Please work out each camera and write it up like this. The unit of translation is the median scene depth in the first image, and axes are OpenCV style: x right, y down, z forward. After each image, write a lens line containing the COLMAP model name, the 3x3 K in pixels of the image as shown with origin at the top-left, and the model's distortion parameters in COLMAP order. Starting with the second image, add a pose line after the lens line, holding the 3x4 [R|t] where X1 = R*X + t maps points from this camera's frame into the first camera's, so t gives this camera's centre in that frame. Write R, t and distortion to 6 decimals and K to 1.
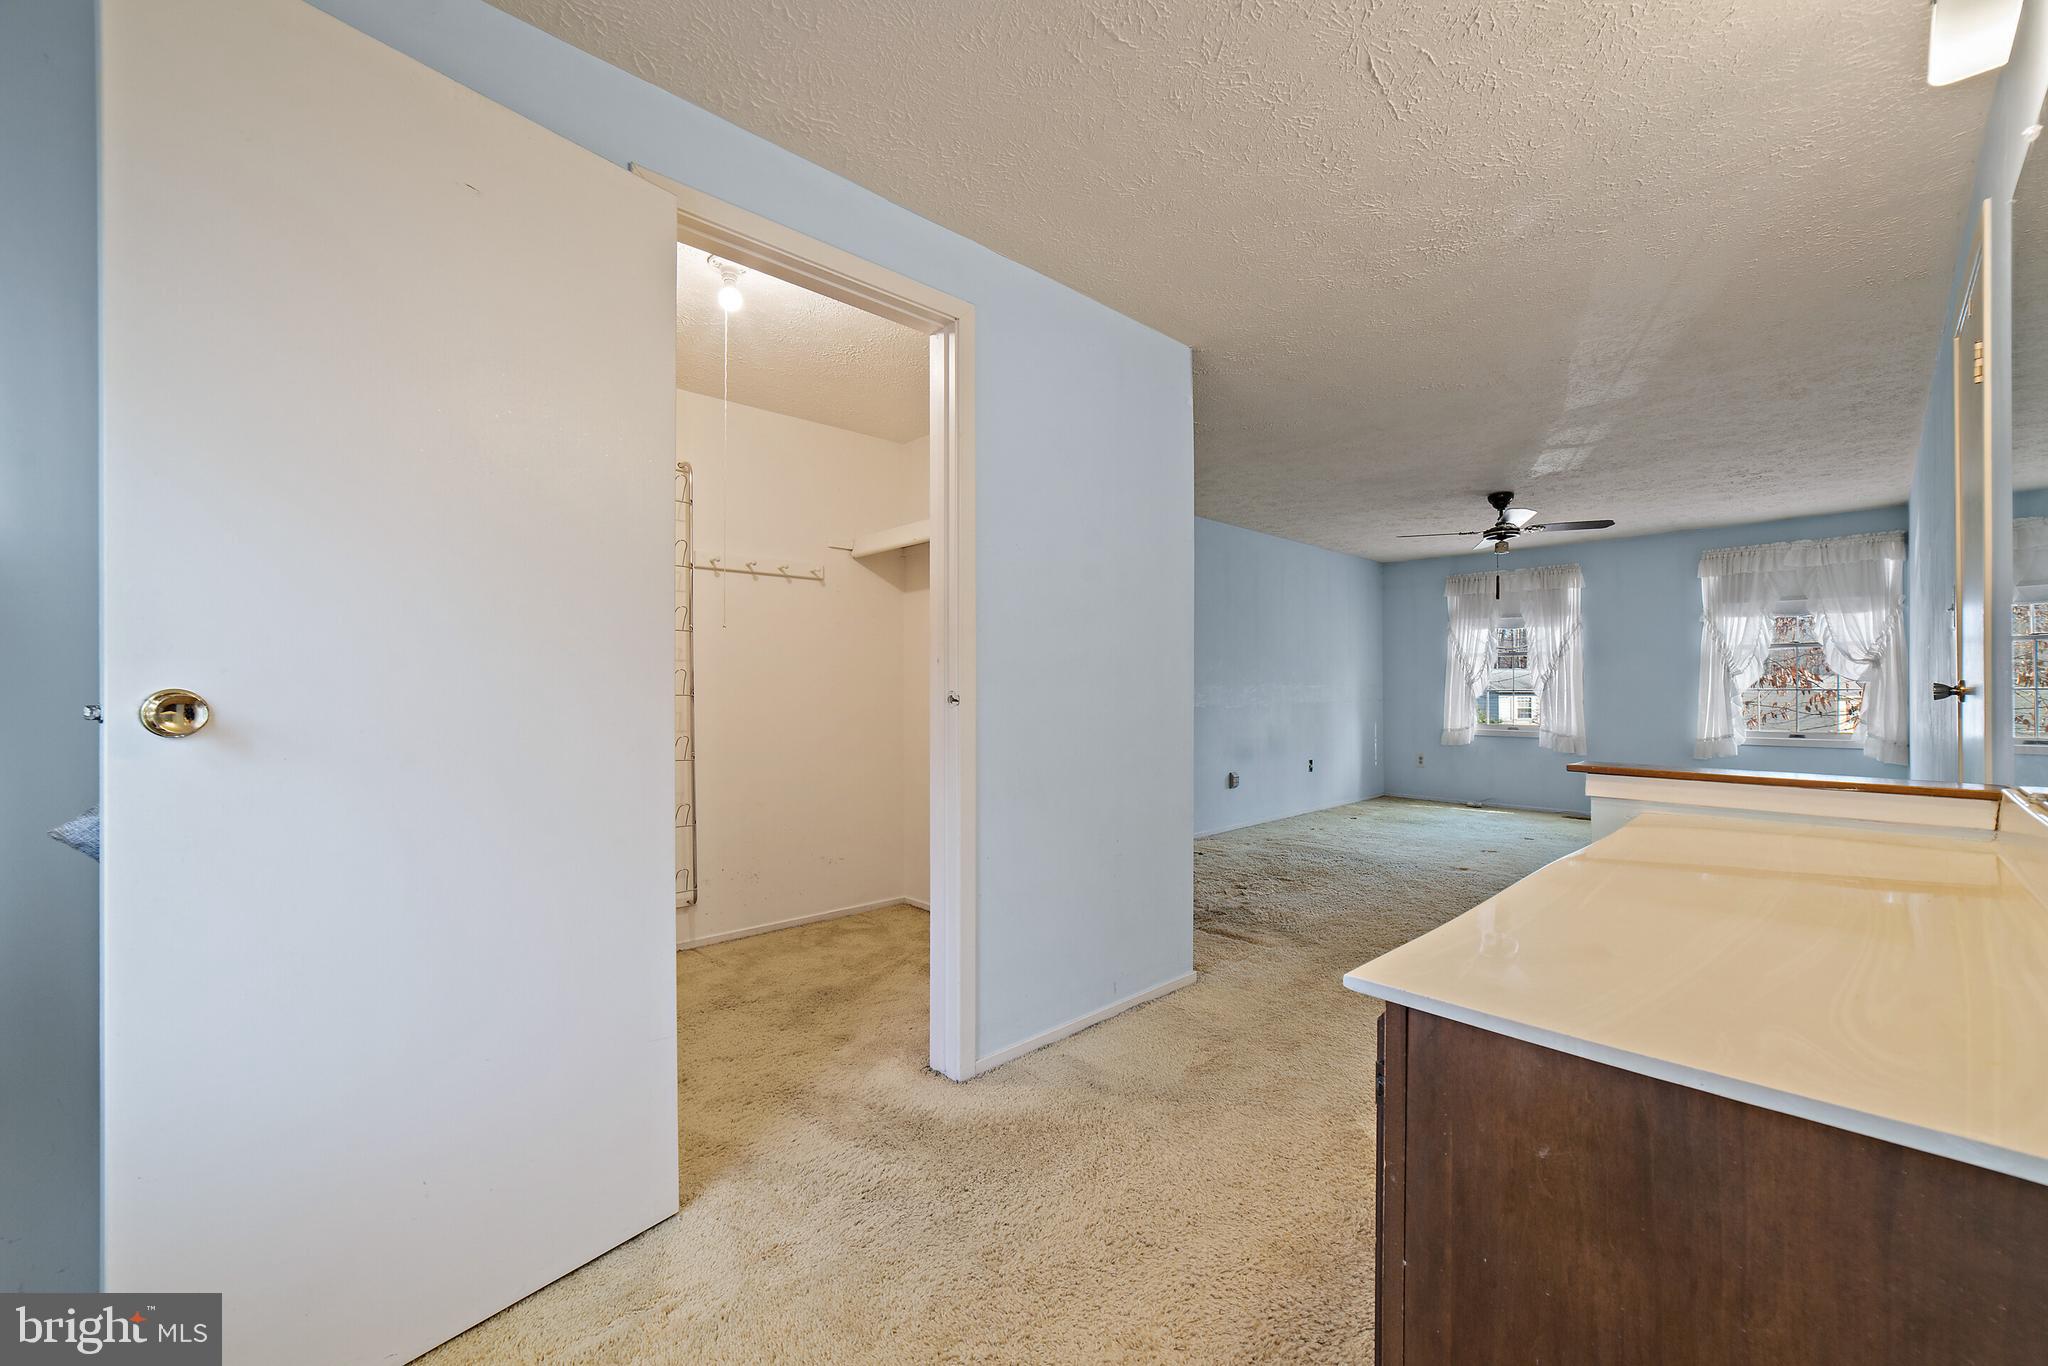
lens RADIAL K [[810.2, 0, 1023.4], [0, 810.2, 675.0], [0, 0, 1]] dist [-0.026102, 0.010133]
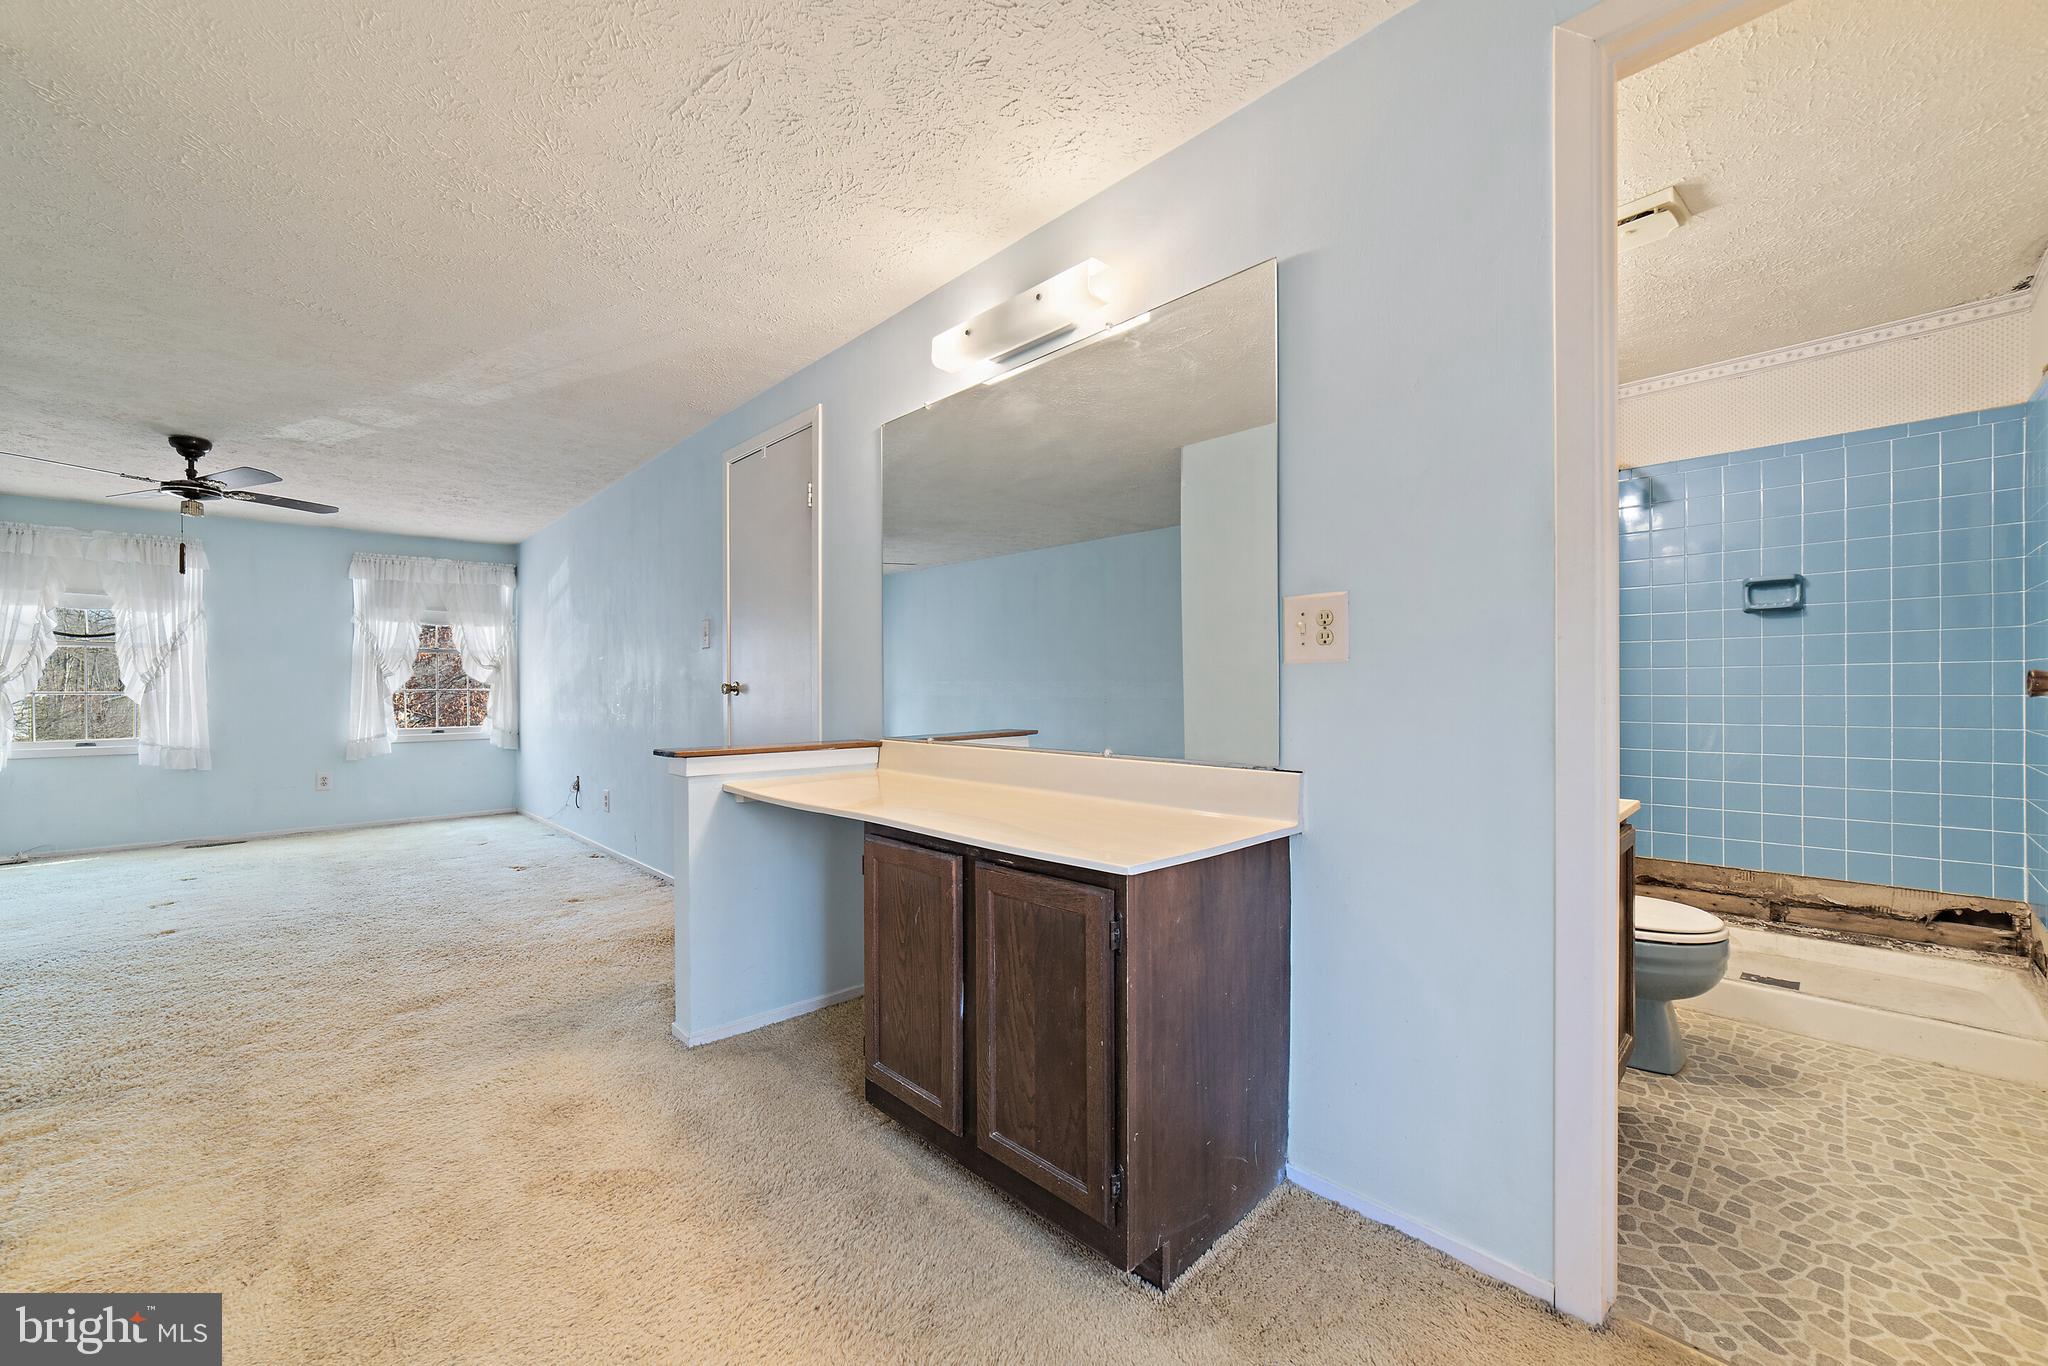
lens RADIAL K [[810.2, 0, 1023.4], [0, 810.2, 675.0], [0, 0, 1]] dist [-0.026102, 0.010133]
pose [[-0.018593, 0.017708, 0.999670, -0.186520], [-0.013587, 0.999746, -0.017962, 0.005897], [-0.999735, -0.013917, -0.018348, 0.200936]]
